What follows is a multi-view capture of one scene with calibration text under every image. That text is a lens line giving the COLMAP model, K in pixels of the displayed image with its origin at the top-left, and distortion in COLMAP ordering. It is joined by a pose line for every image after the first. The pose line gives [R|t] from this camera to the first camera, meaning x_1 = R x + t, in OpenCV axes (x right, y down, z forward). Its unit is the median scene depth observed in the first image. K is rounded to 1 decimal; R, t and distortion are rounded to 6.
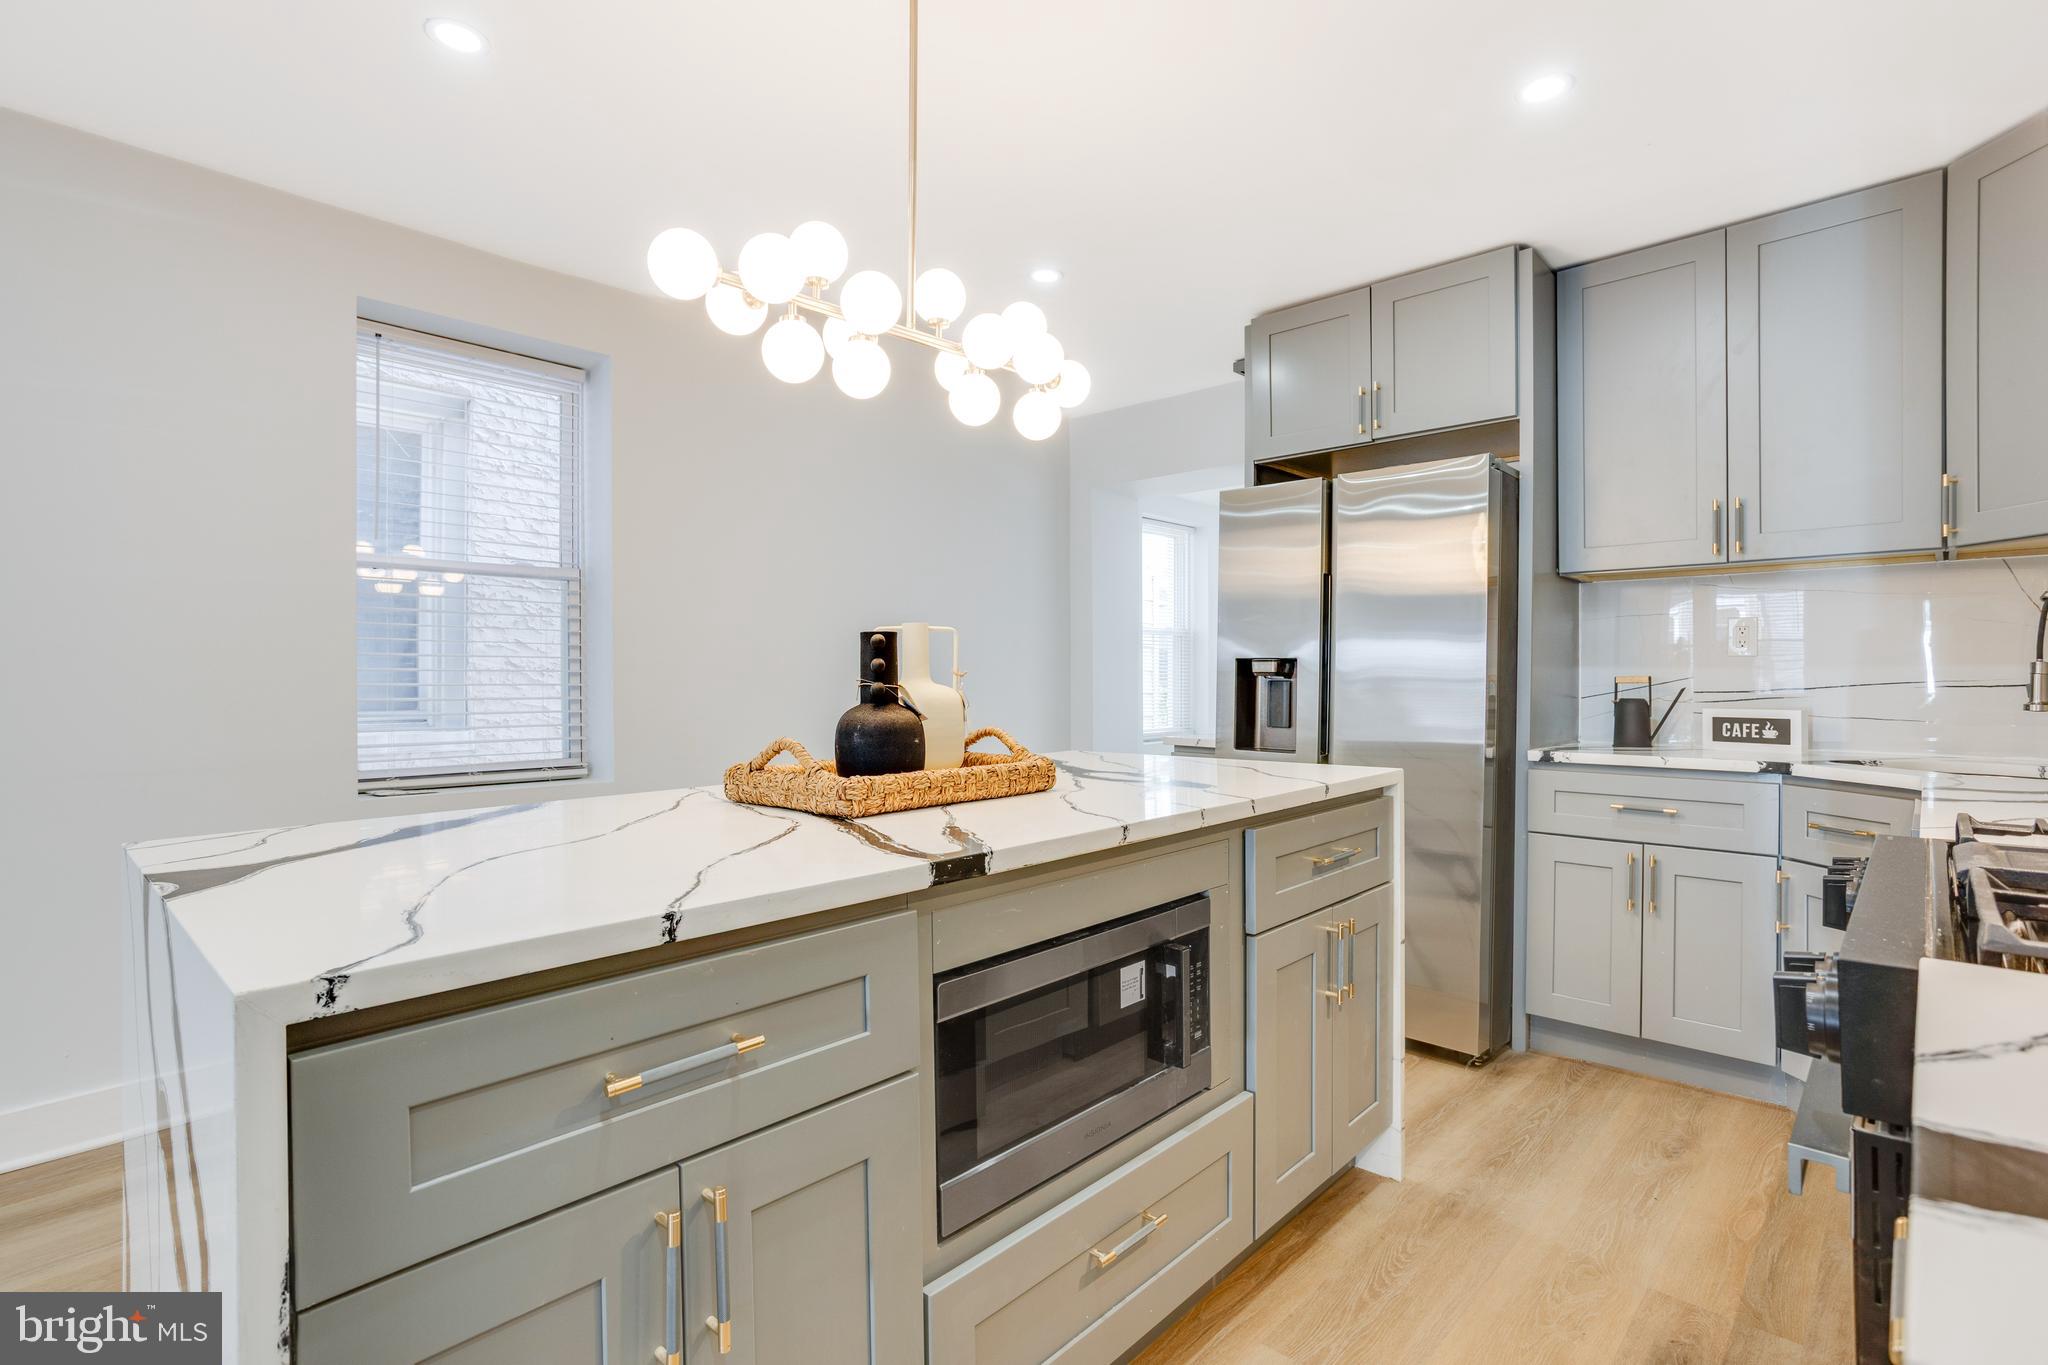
lens RADIAL K [[978.3, 0, 1014.5], [0, 978.3, 670.1], [0, 0, 1]] dist [-0.040472, 0.022120]
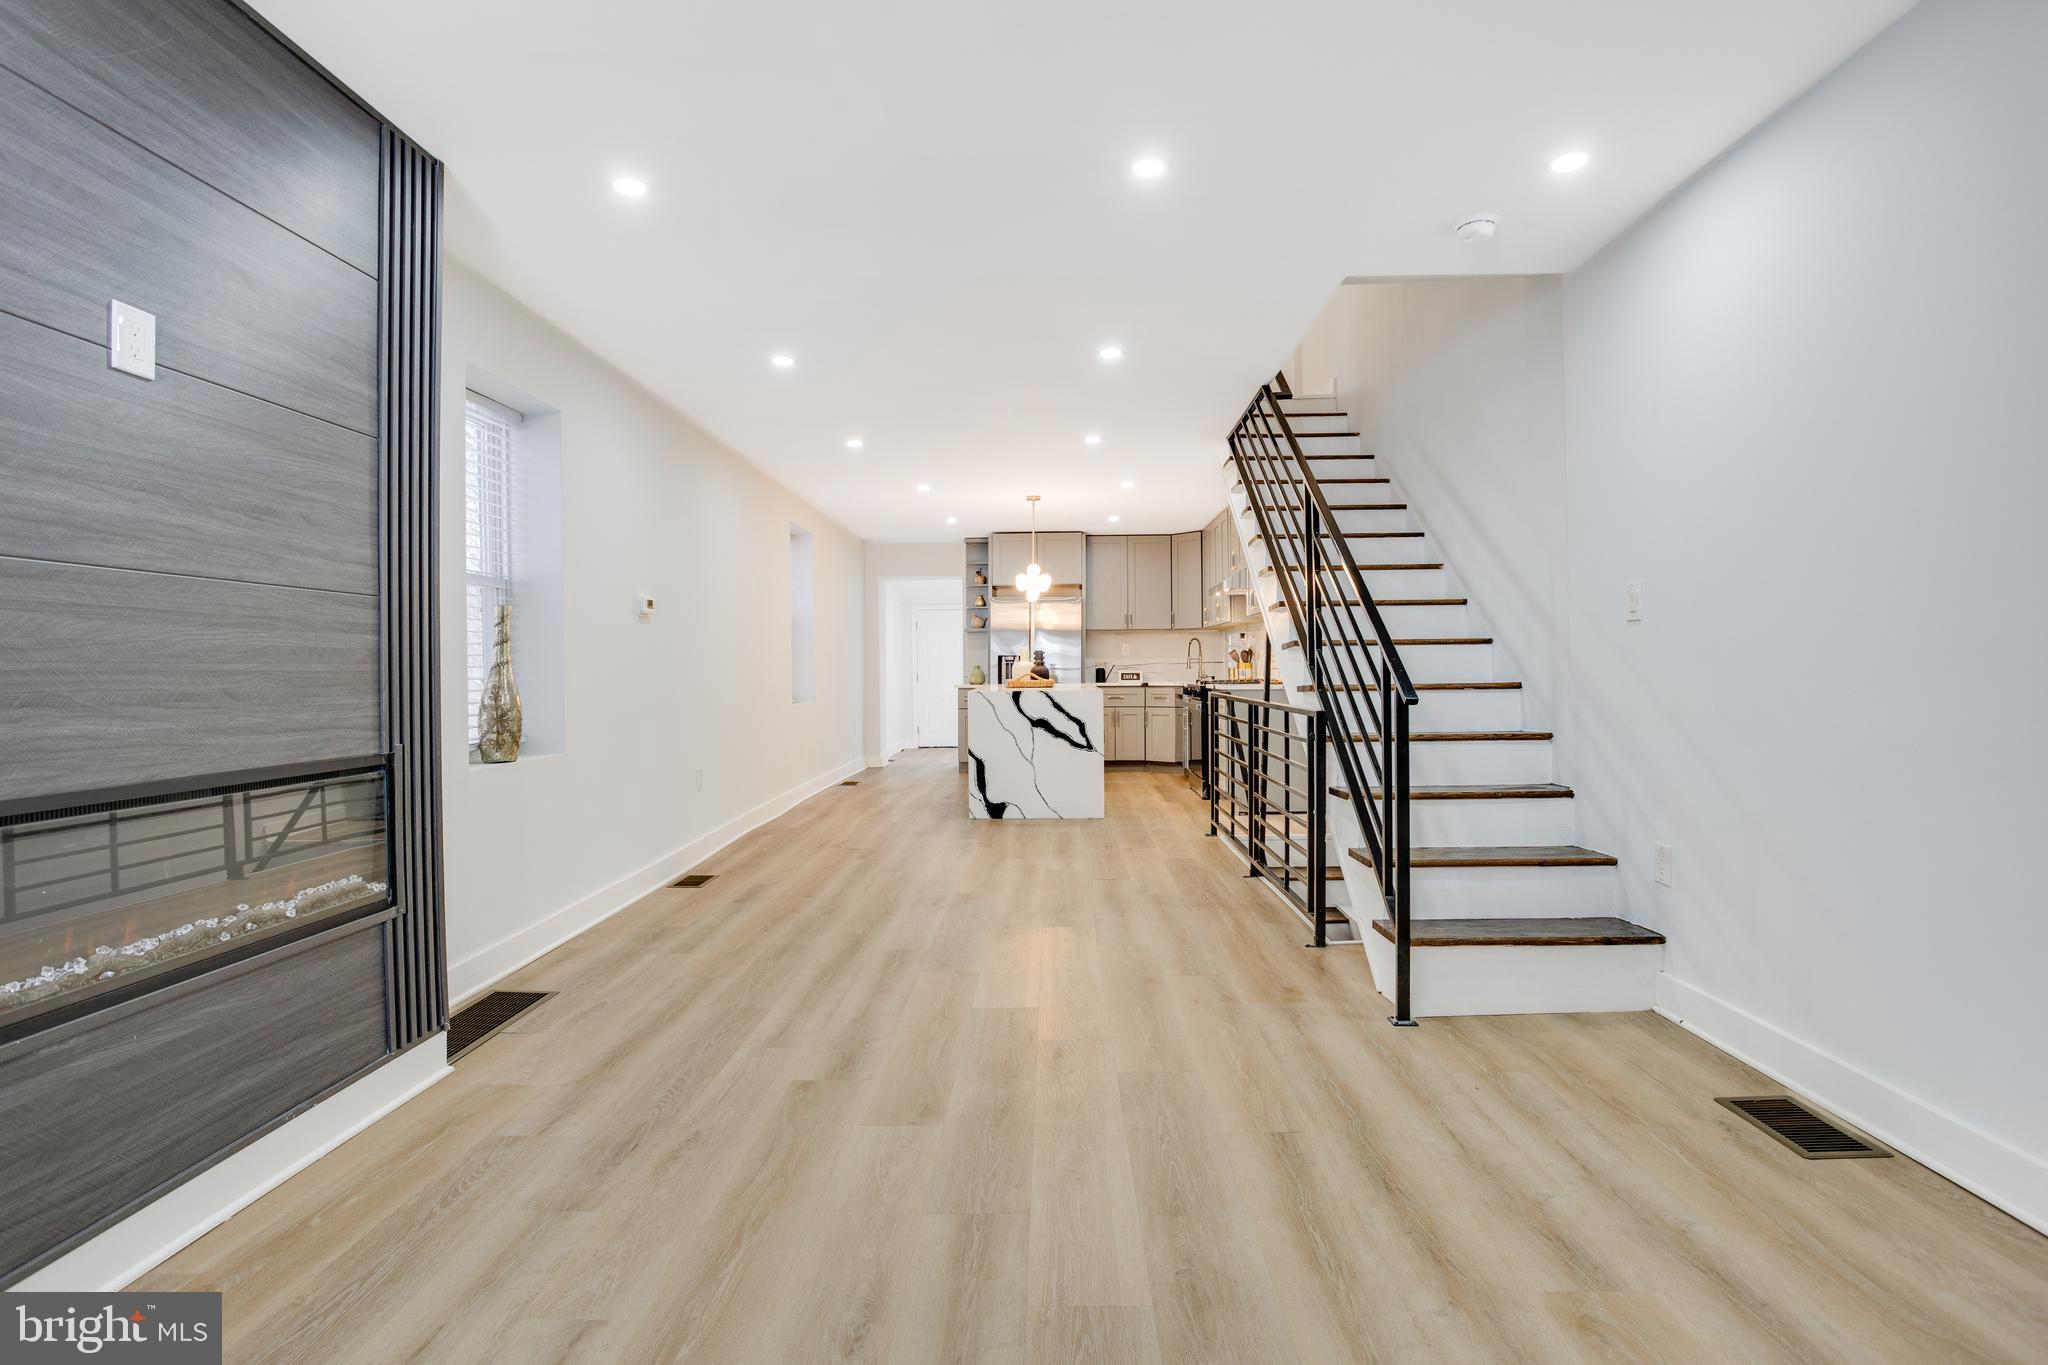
lens RADIAL K [[978.3, 0, 1028.1], [0, 978.3, 665.4], [0, 0, 1]] dist [-0.040472, 0.022120]
pose [[0.741872, -0.001351, 0.670540, -1.953575], [-0.001026, 0.999995, 0.003149, 0.011692], [-0.670540, -0.003024, 0.741867, -1.434503]]
